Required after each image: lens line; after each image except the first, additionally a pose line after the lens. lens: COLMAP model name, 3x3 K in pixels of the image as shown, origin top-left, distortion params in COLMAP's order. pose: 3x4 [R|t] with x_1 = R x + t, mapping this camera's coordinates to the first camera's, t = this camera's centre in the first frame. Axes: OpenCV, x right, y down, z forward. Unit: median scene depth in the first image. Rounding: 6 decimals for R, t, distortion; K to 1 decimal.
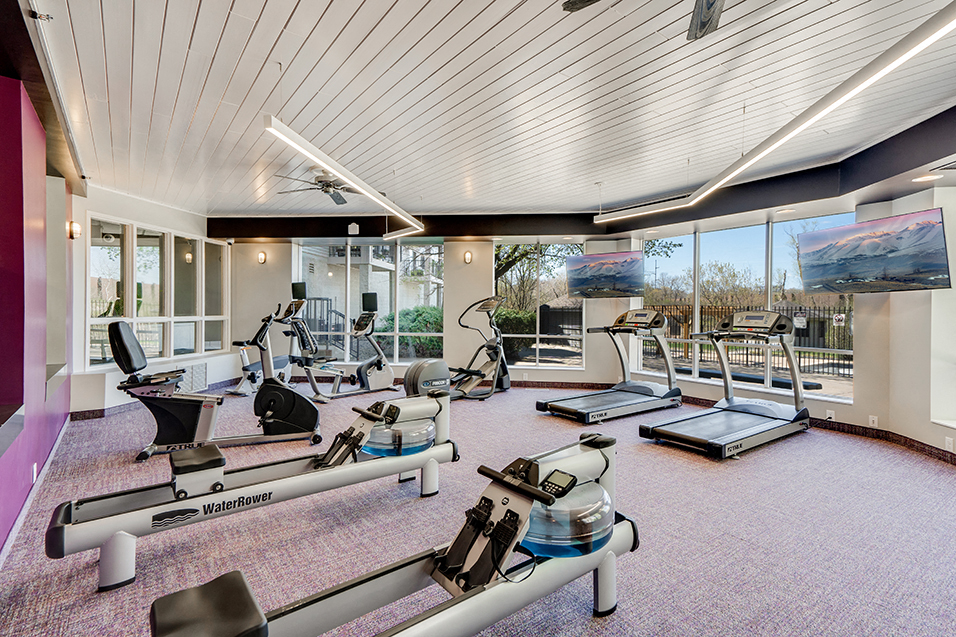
lens RADIAL K [[462.8, 0, 479.0], [0, 462.8, 315.2], [0, 0, 1]] dist [-0.000066, -0.000004]
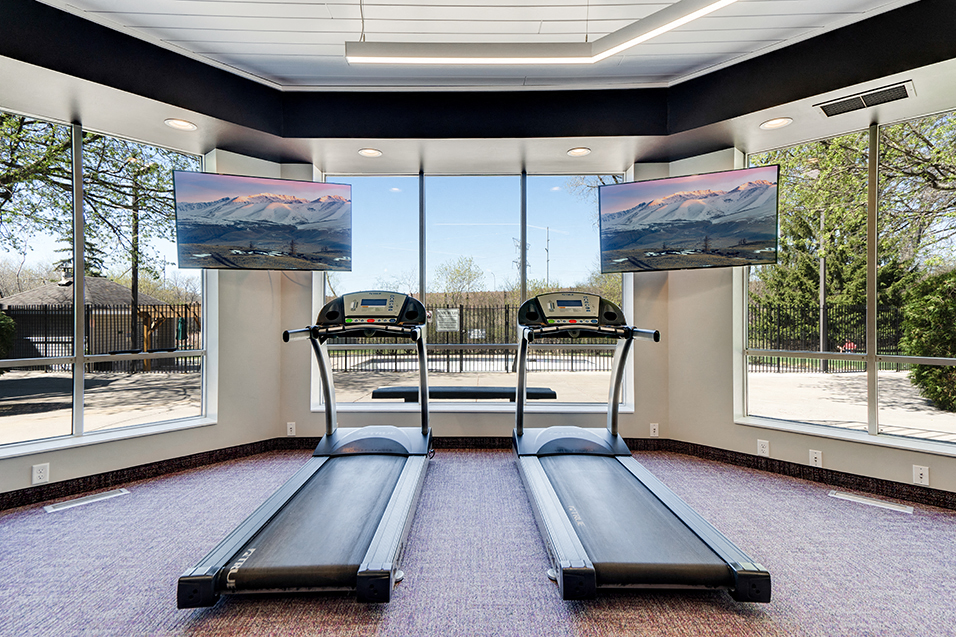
lens RADIAL K [[473.4, 0, 479.3], [0, 473.4, 315.2], [0, 0, 1]] dist [0.042830, 0.000460]
pose [[0.591650, -0.010365, 0.806129, -0.011375], [0.018140, 0.999835, -0.000458, 0.021136], [-0.805991, 0.014894, 0.591740, 0.749673]]
